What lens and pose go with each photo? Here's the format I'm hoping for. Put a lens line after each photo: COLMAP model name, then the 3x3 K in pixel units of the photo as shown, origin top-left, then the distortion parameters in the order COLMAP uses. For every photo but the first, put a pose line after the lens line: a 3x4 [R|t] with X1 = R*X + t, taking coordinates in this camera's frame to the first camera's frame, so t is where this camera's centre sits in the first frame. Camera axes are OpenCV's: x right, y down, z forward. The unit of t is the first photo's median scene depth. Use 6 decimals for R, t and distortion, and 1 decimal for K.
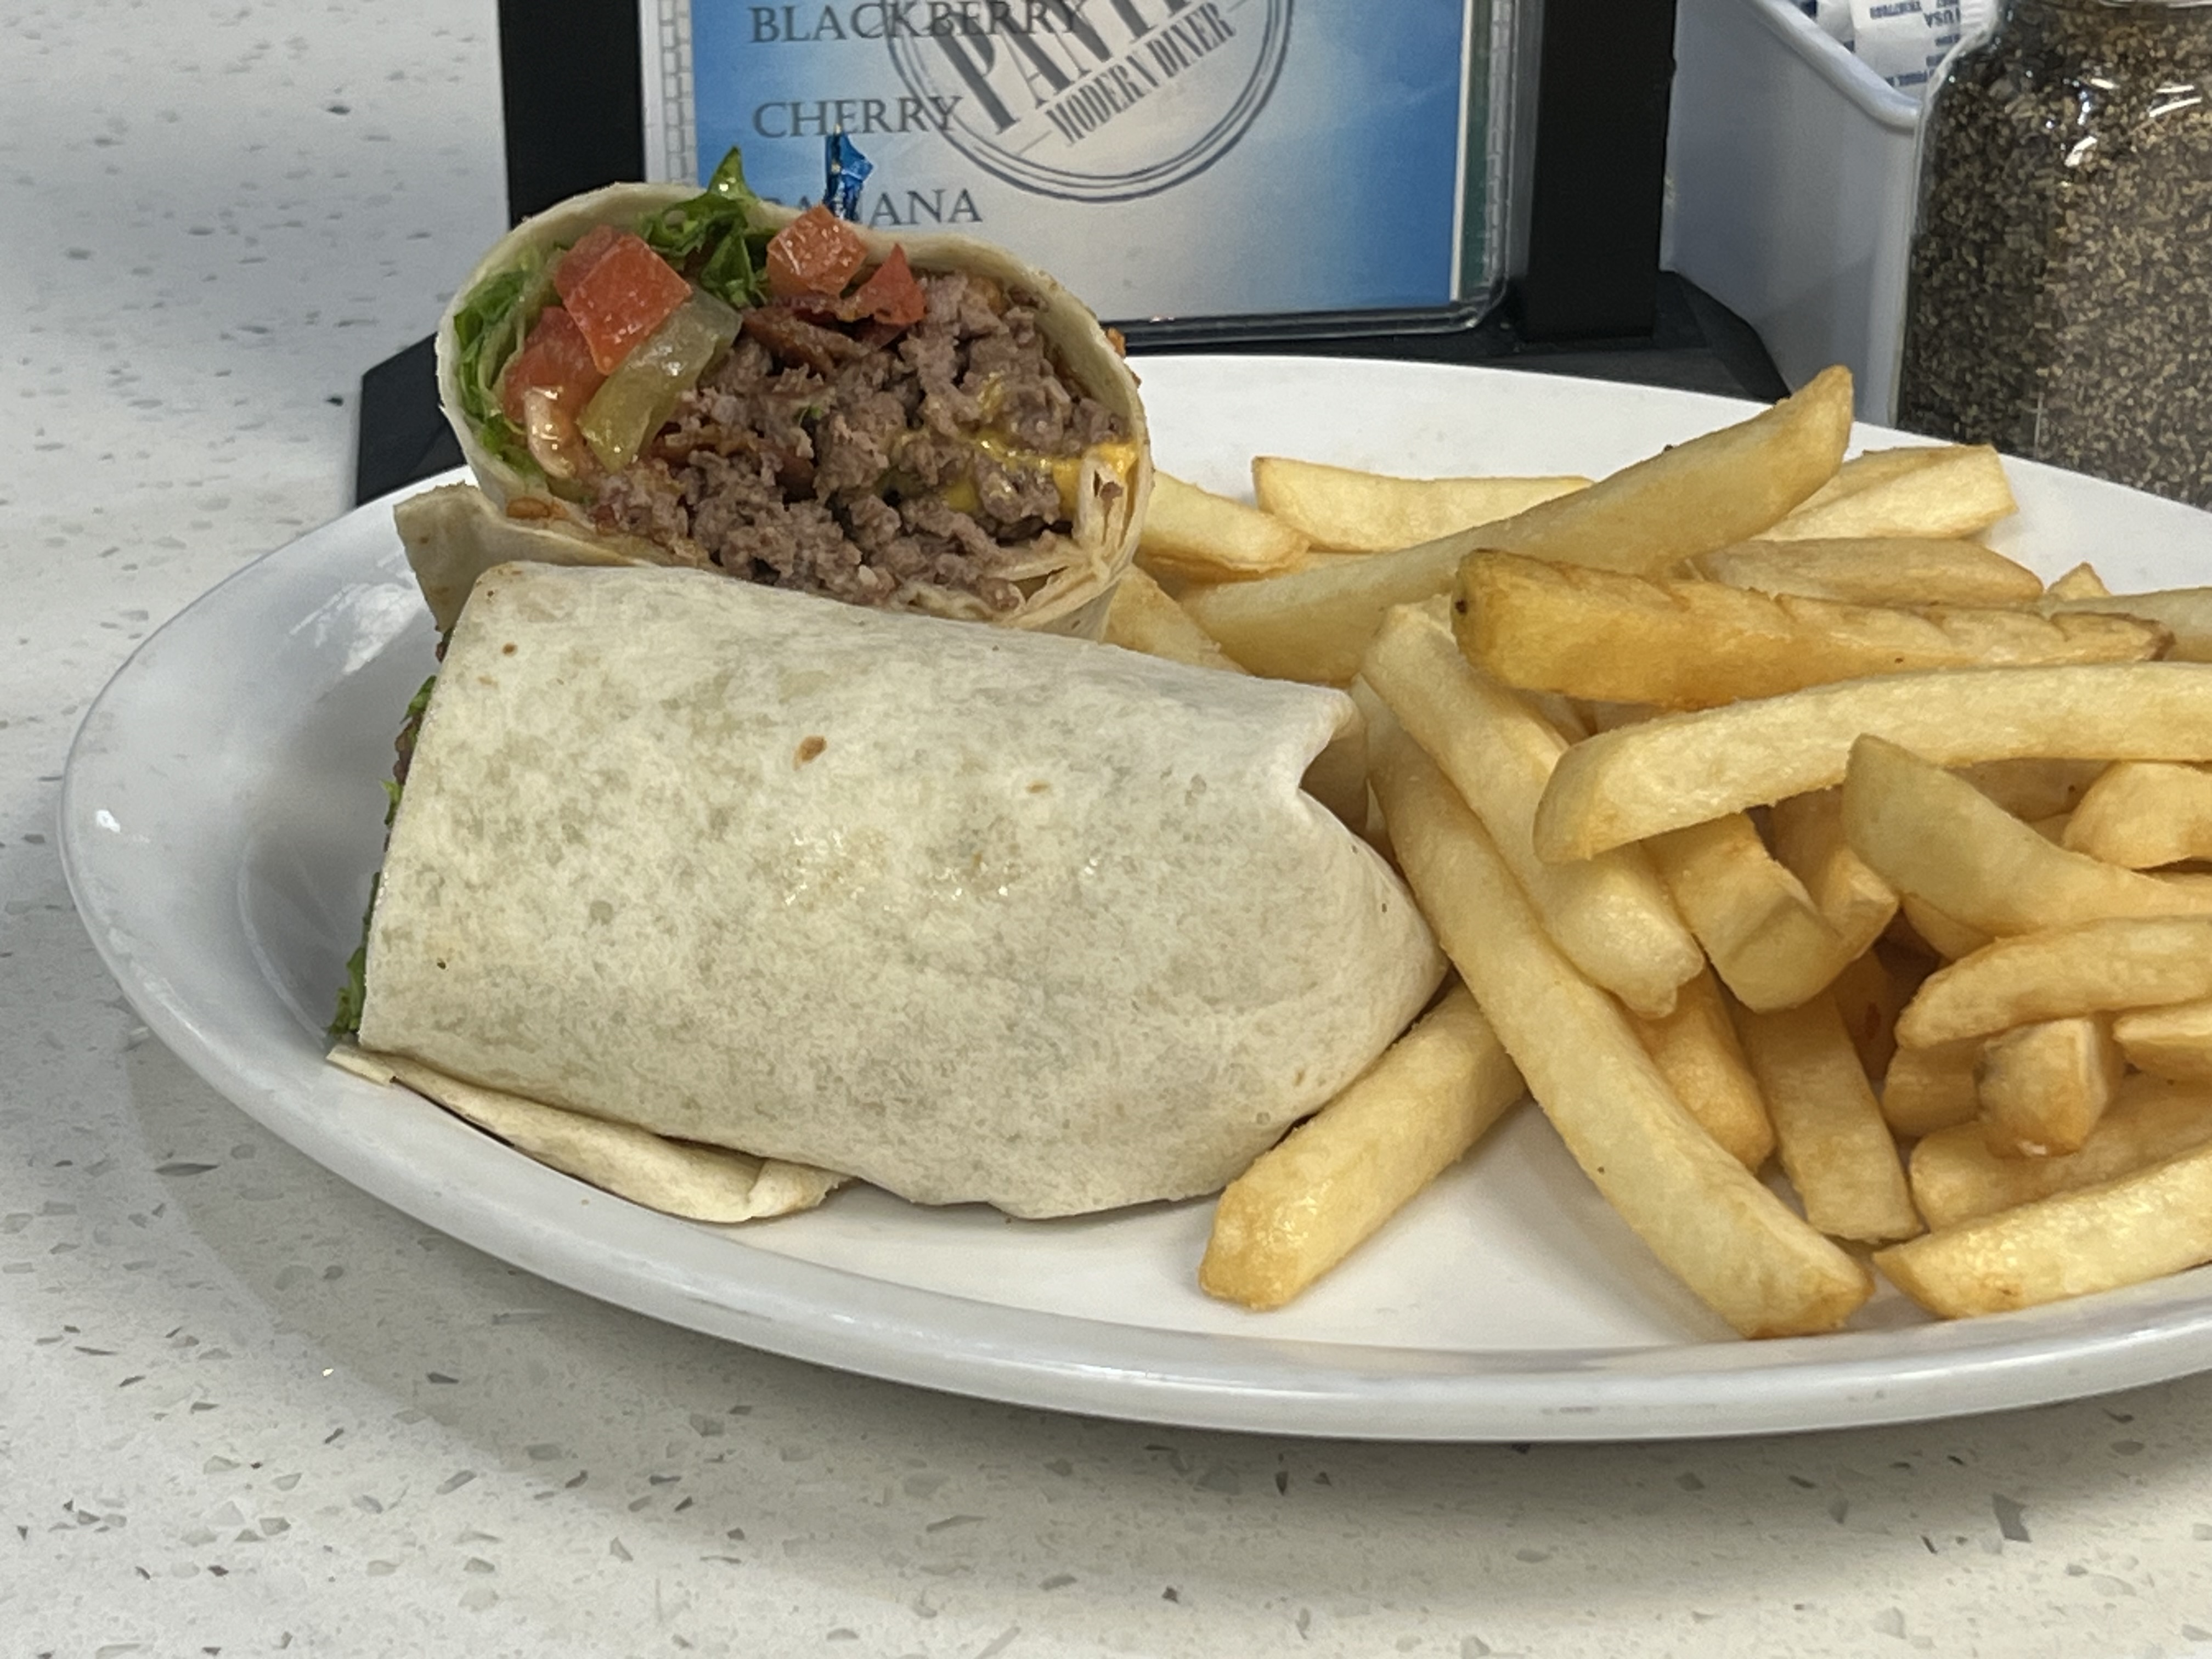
lens RADIAL K [[5982.5, 0, 1106.0], [0, 5982.5, 829.5], [0, 0, 1]] dist [0.479910, -4.506235]
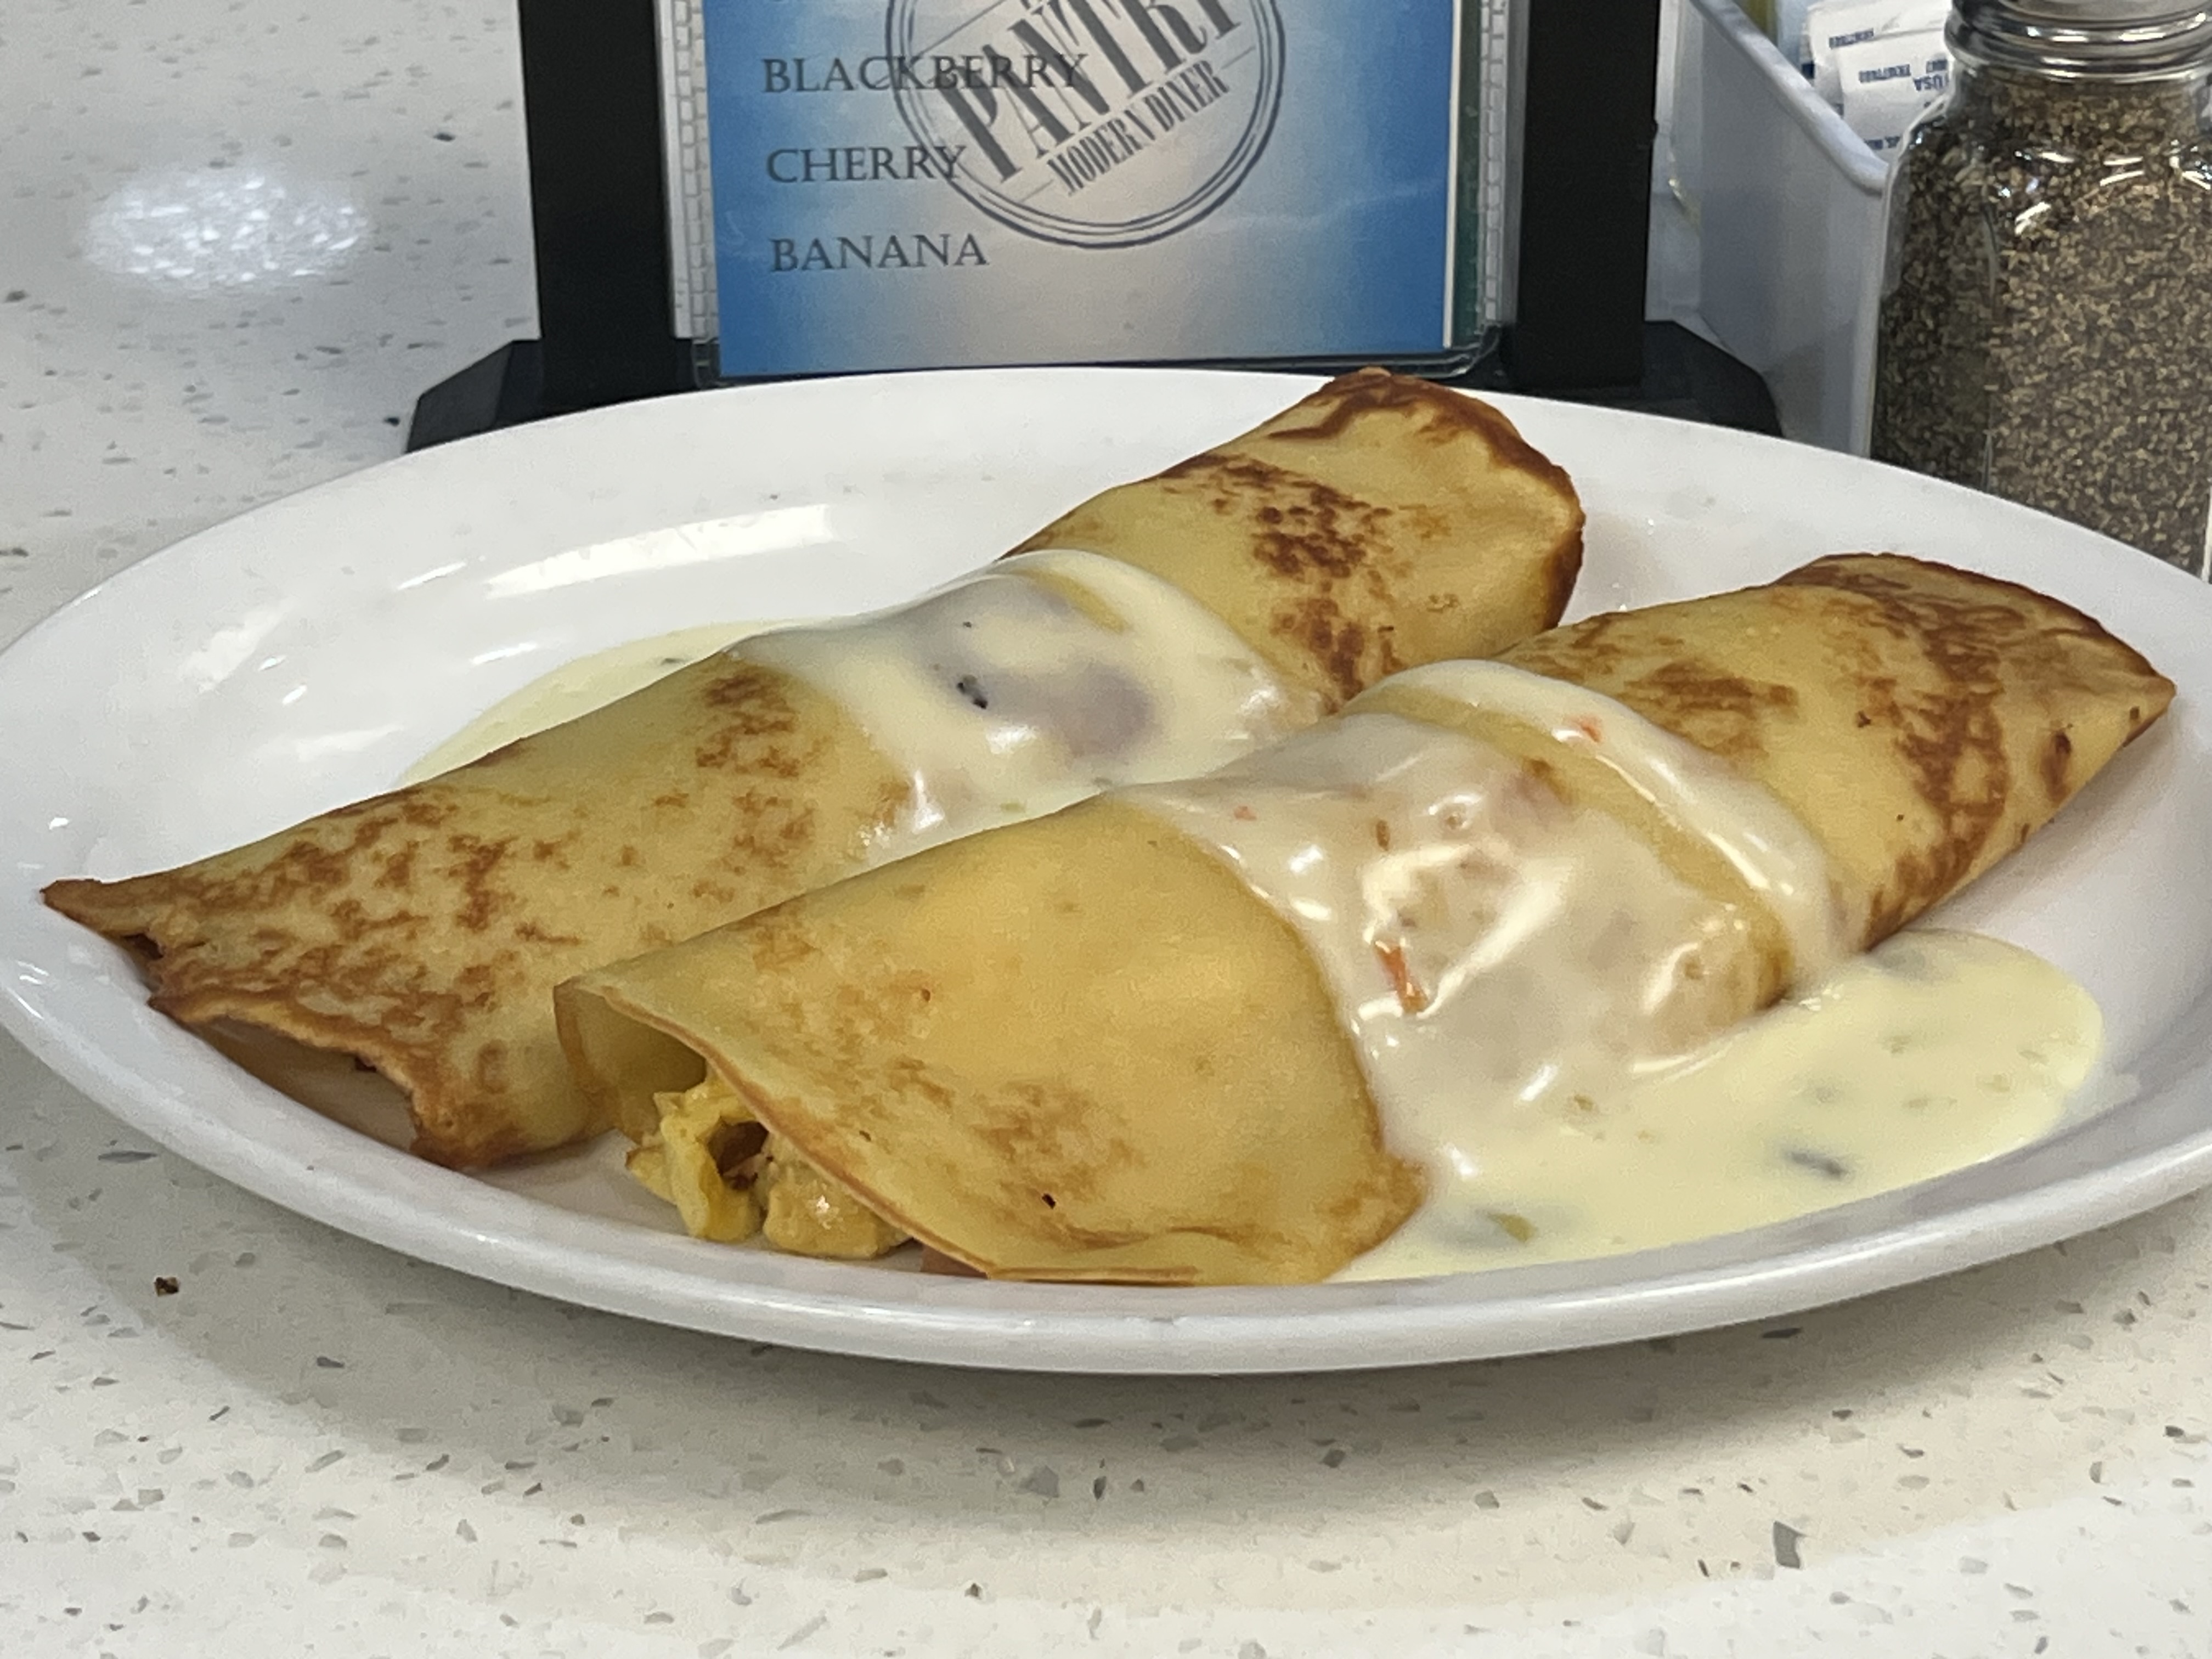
lens RADIAL K [[5982.5, 0, 1106.0], [0, 5982.5, 829.5], [0, 0, 1]] dist [0.479910, -4.506235]
pose [[0.996121, 0.025980, -0.084069, 0.092393], [-0.025317, 0.999639, 0.008942, -0.013138], [0.084271, -0.006779, 0.996420, -0.041373]]
